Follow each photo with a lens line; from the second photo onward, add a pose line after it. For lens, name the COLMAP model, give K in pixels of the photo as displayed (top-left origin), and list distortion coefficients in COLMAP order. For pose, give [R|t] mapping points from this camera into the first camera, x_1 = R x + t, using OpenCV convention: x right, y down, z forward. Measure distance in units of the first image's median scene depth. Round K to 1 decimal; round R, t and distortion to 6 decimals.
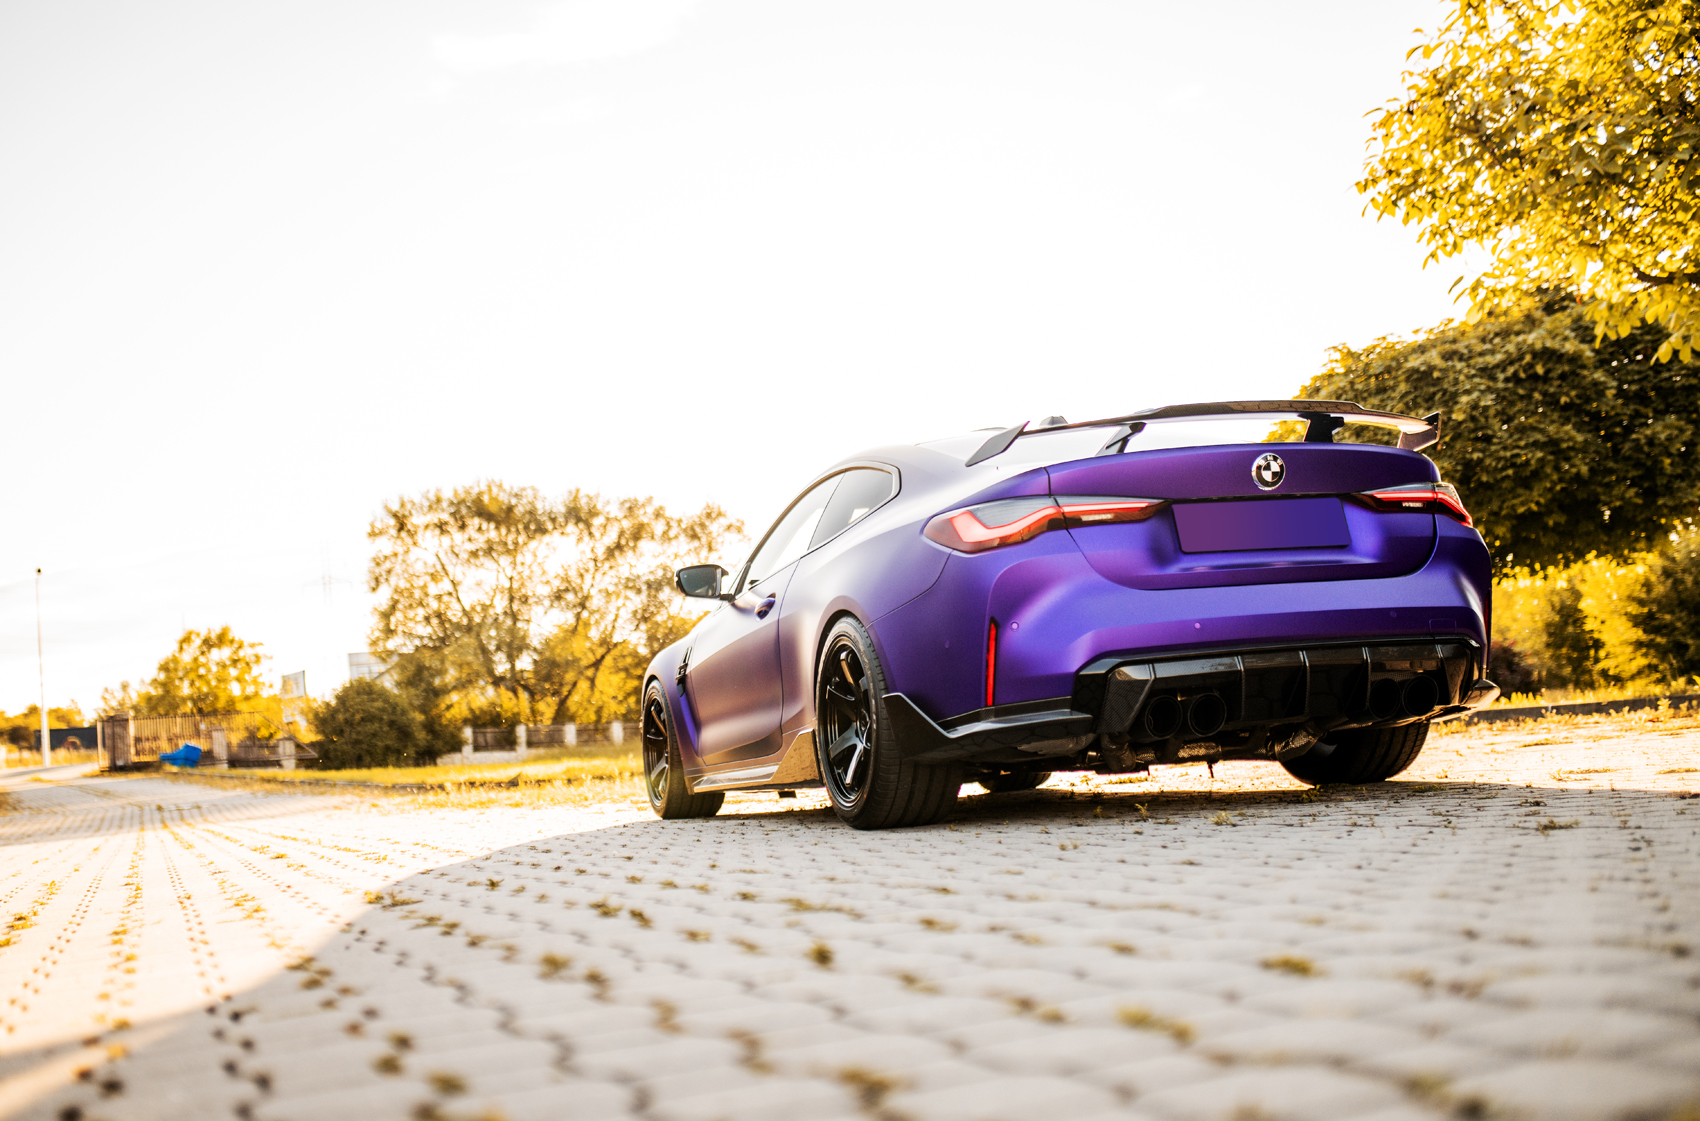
lens RADIAL K [[1679.6, 0, 844.7], [0, 1679.6, 601.3], [0, 0, 1]] dist [0.006856, 0.004106]
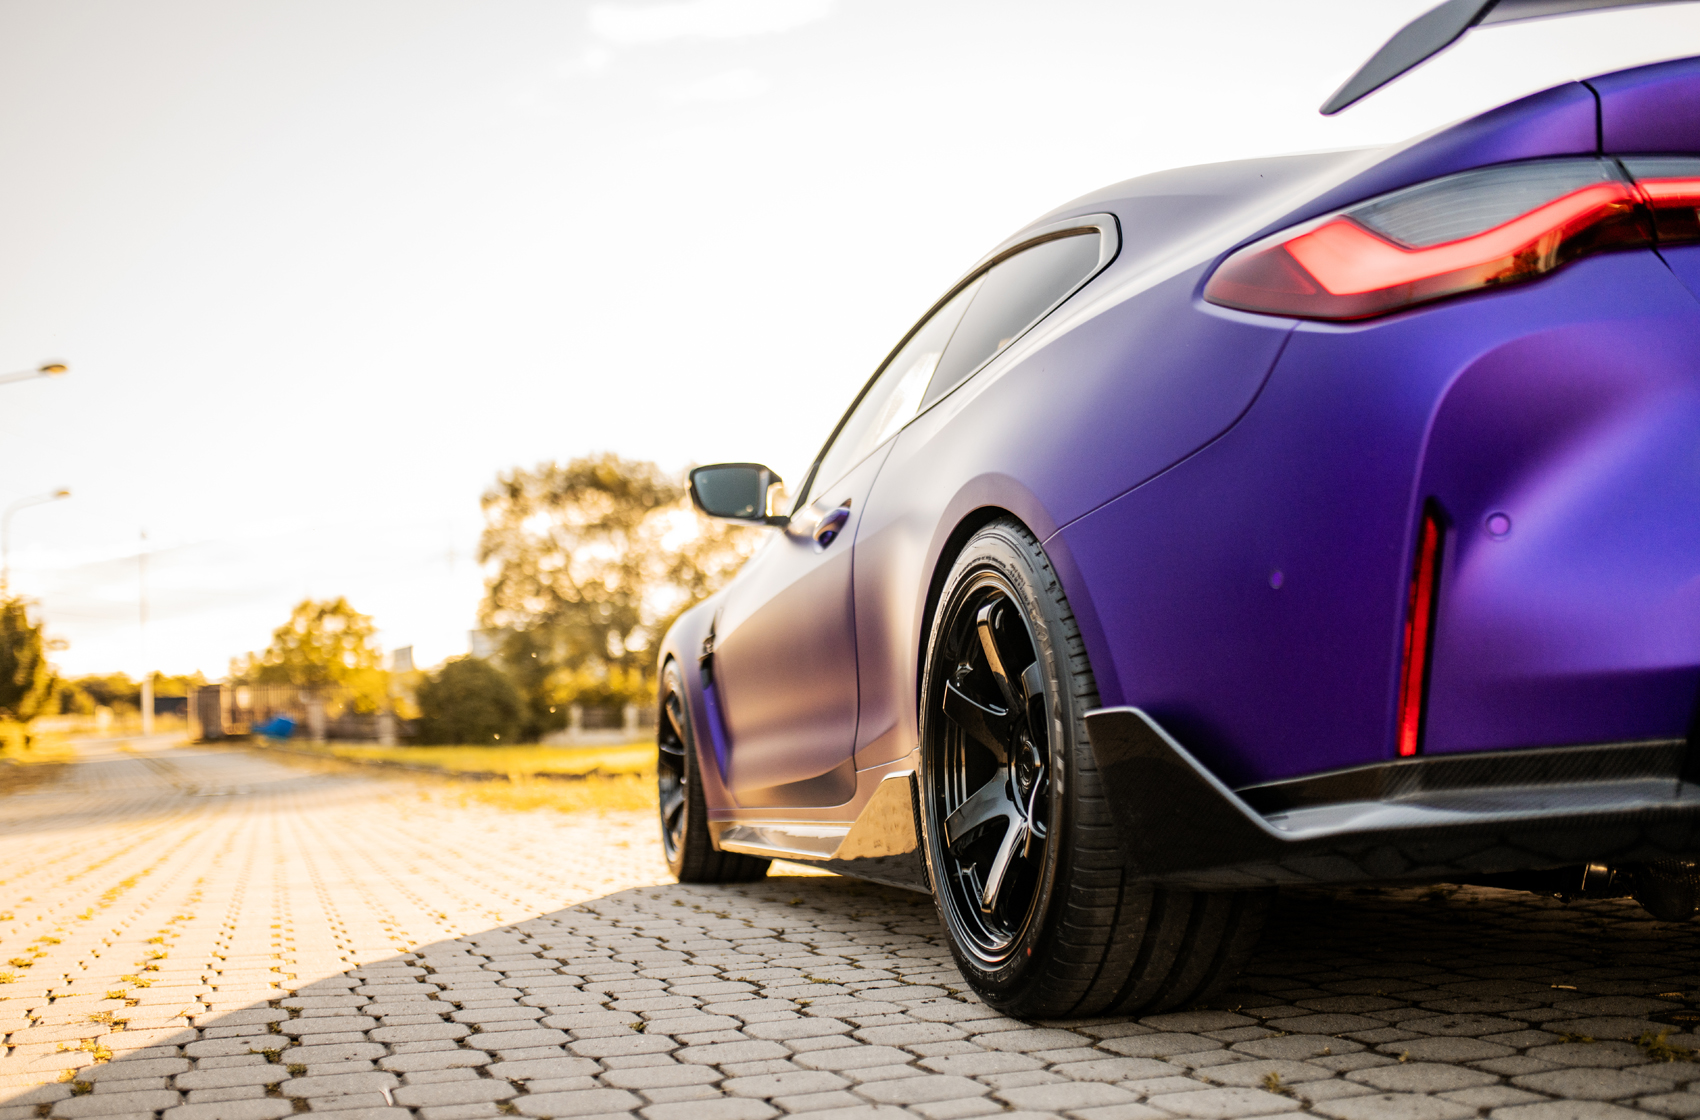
lens RADIAL K [[1747.3, 0, 850.0], [0, 1747.3, 560.0], [0, 0, 1]] dist [-0.001387, 0.000802]
pose [[0.997284, 0.026145, -0.068850, -0.003203], [-0.027181, 0.999530, -0.014146, 0.017874], [0.068448, 0.015979, 0.997527, 0.376710]]
